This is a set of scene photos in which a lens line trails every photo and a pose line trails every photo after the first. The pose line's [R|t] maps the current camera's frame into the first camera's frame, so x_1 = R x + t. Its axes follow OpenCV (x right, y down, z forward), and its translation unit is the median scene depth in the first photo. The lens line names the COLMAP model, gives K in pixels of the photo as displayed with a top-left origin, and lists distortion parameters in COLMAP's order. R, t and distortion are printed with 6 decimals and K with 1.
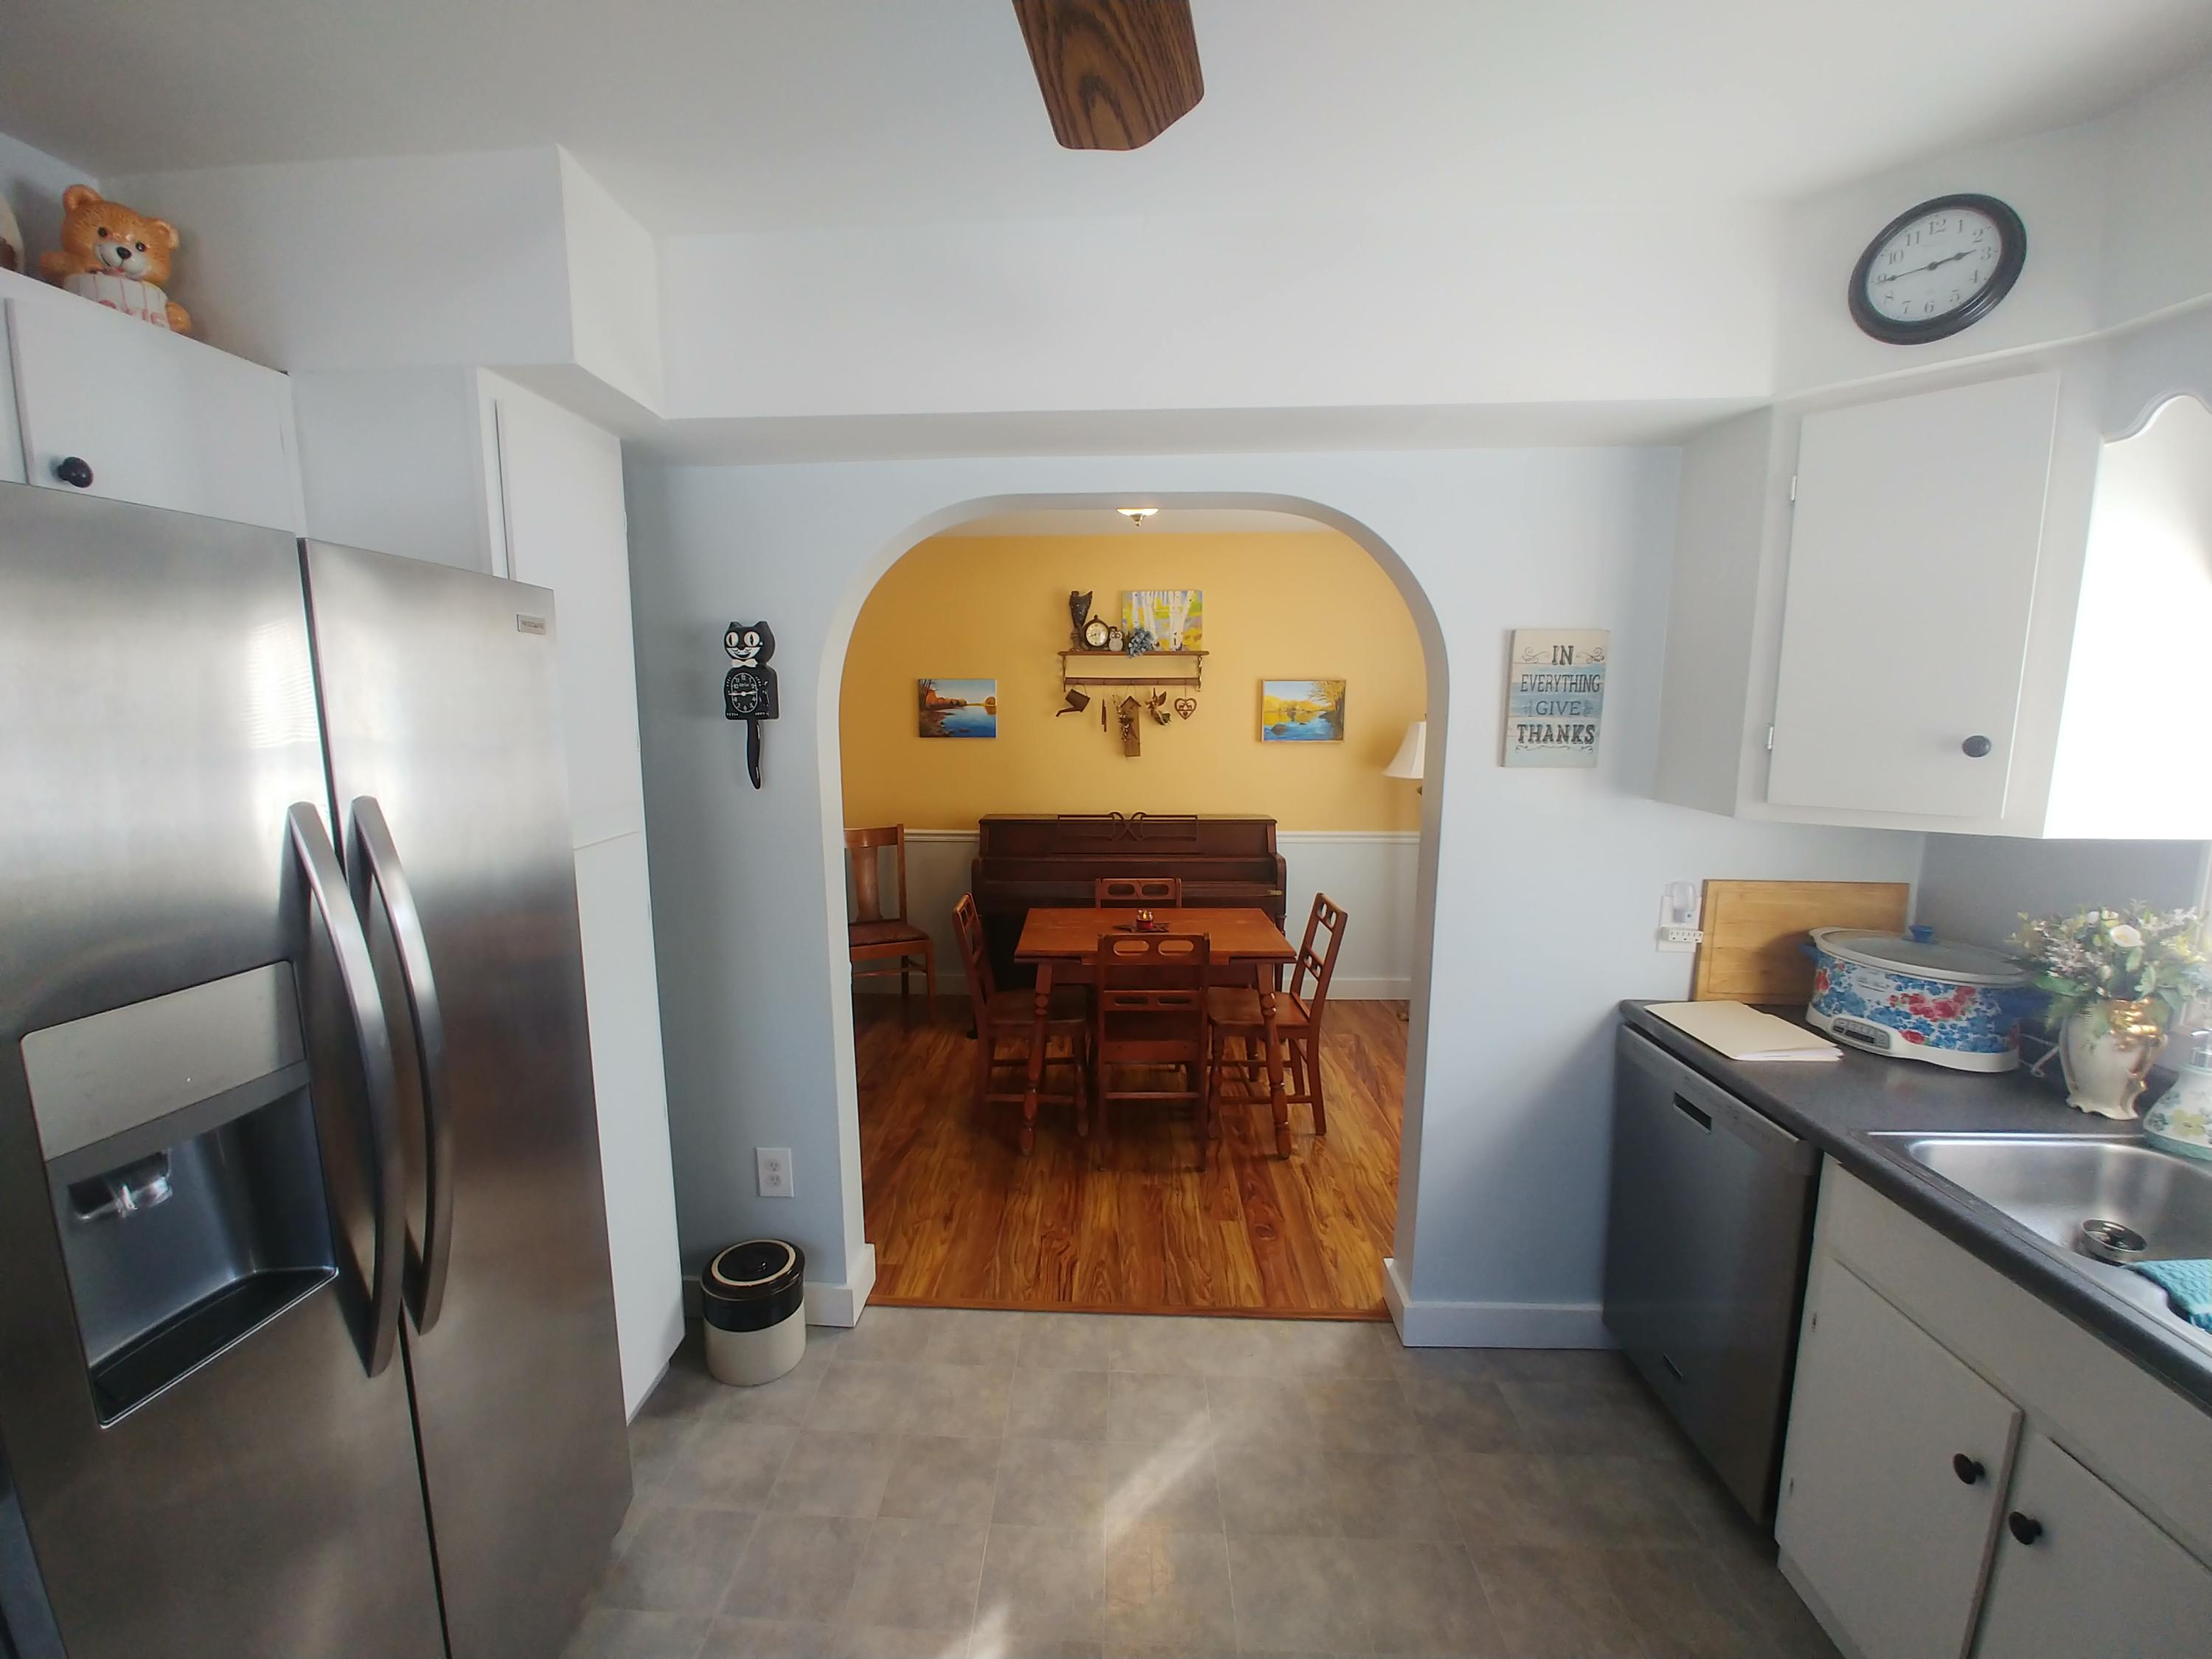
lens RADIAL K [[916.8, 0, 1106.0], [0, 916.8, 829.5], [0, 0, 1]] dist [-0.034703, -0.004004]
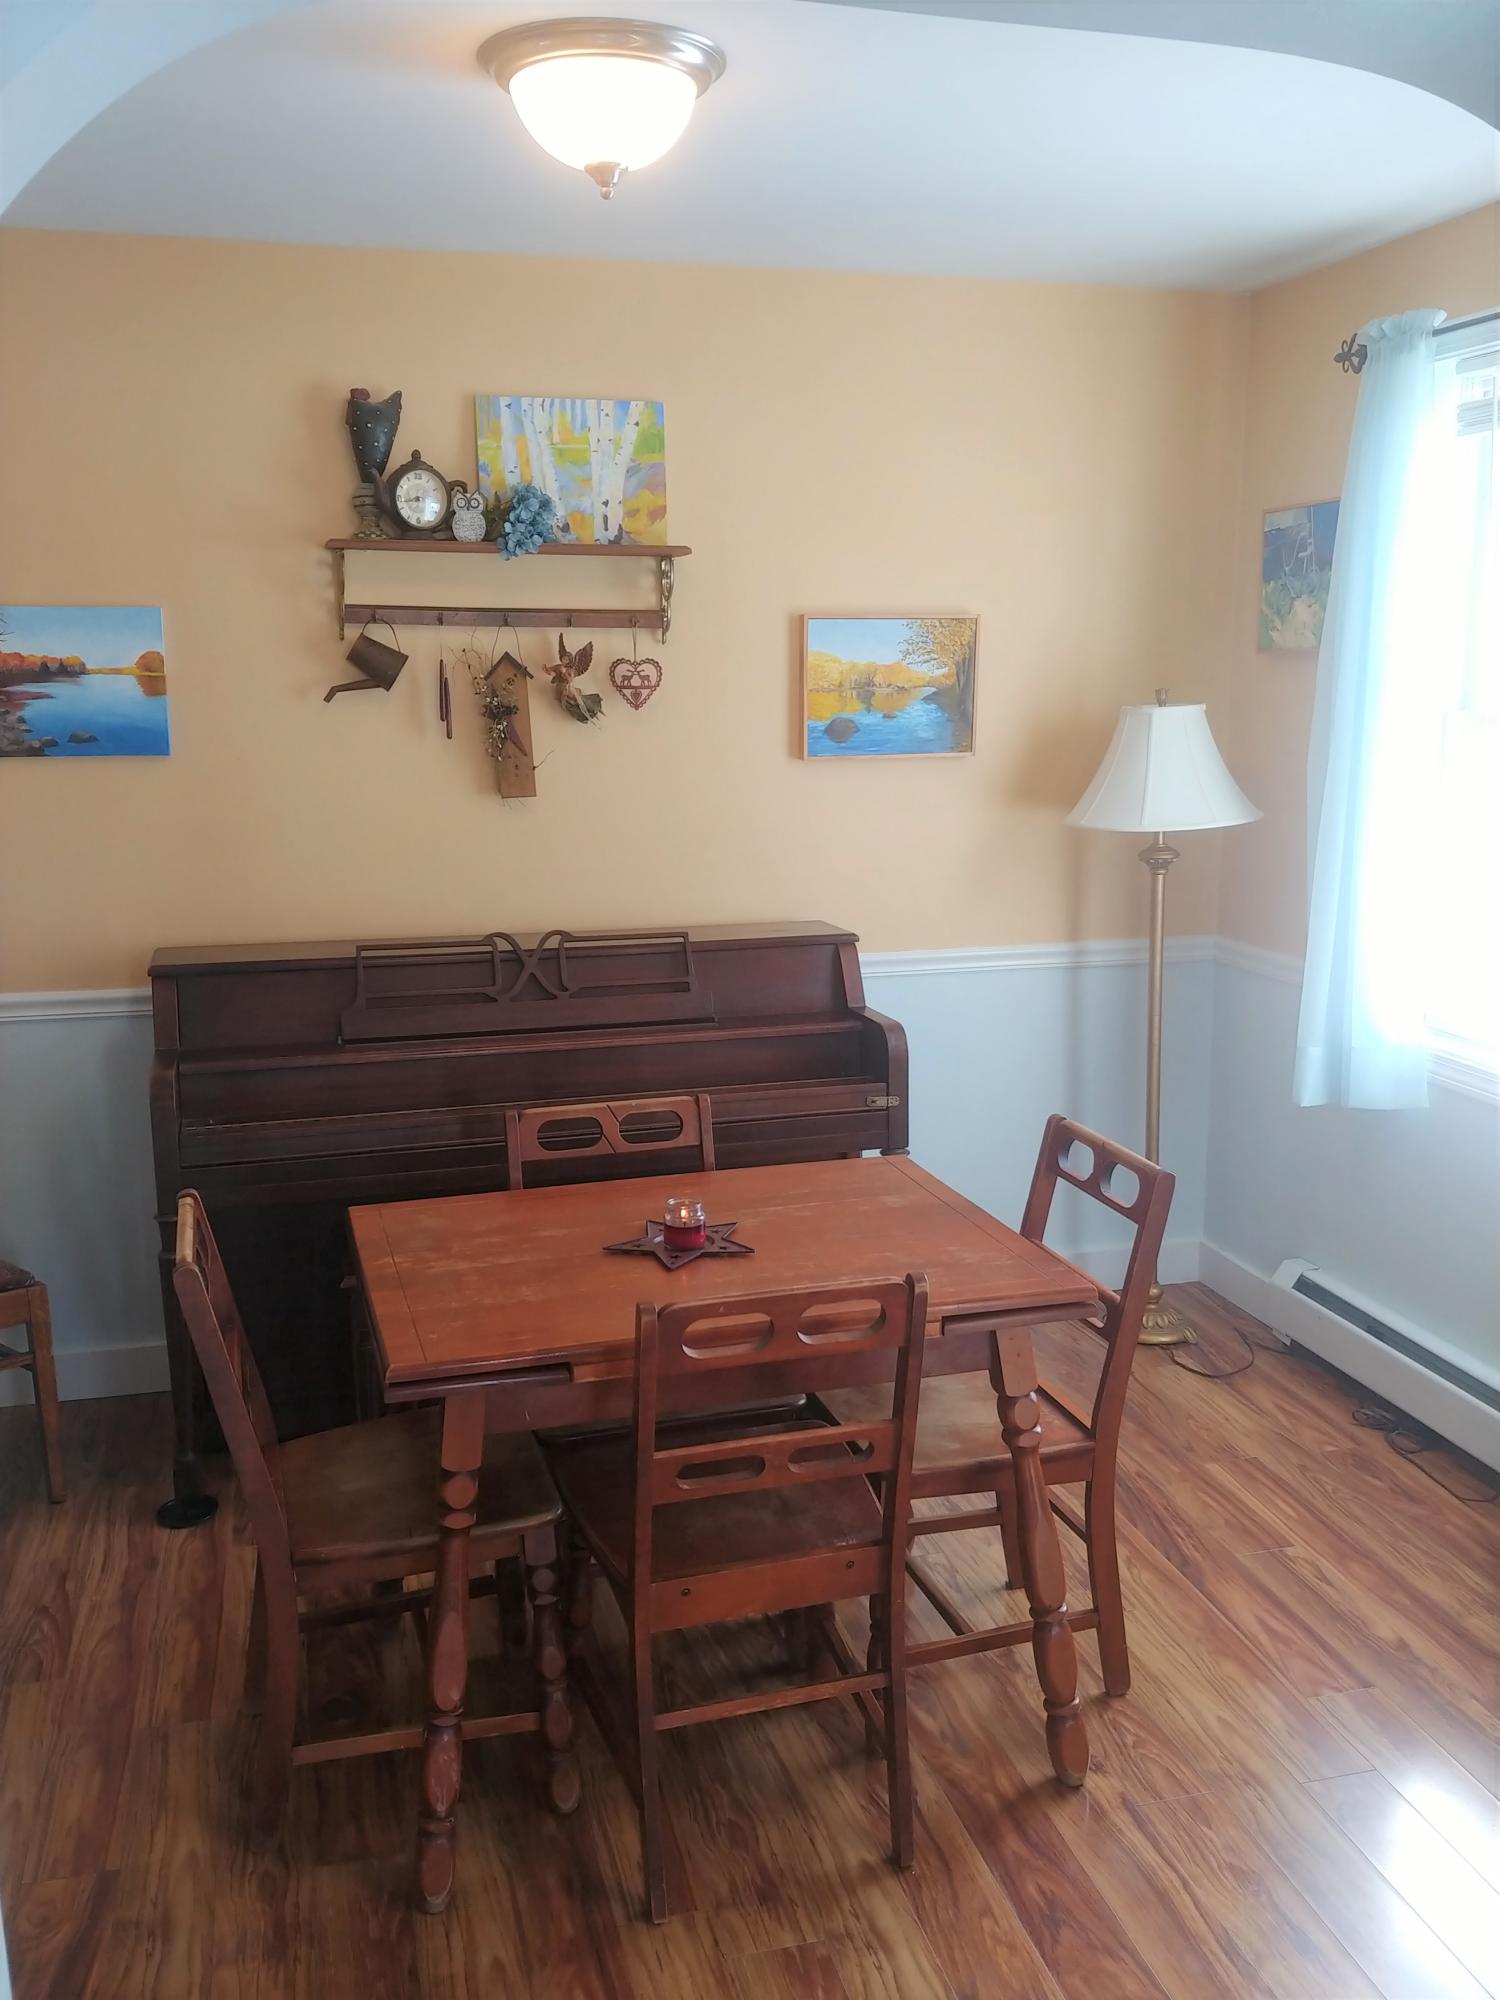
lens RADIAL K [[1675.4, 0, 750.0], [0, 1675.4, 1000.0], [0, 0, 1]] dist [0.092525, -0.219623]
pose [[0.959596, -0.054151, 0.276123, -0.088522], [0.039854, 0.997571, 0.057133, -0.026107], [-0.278546, -0.043820, 0.959423, 0.220442]]
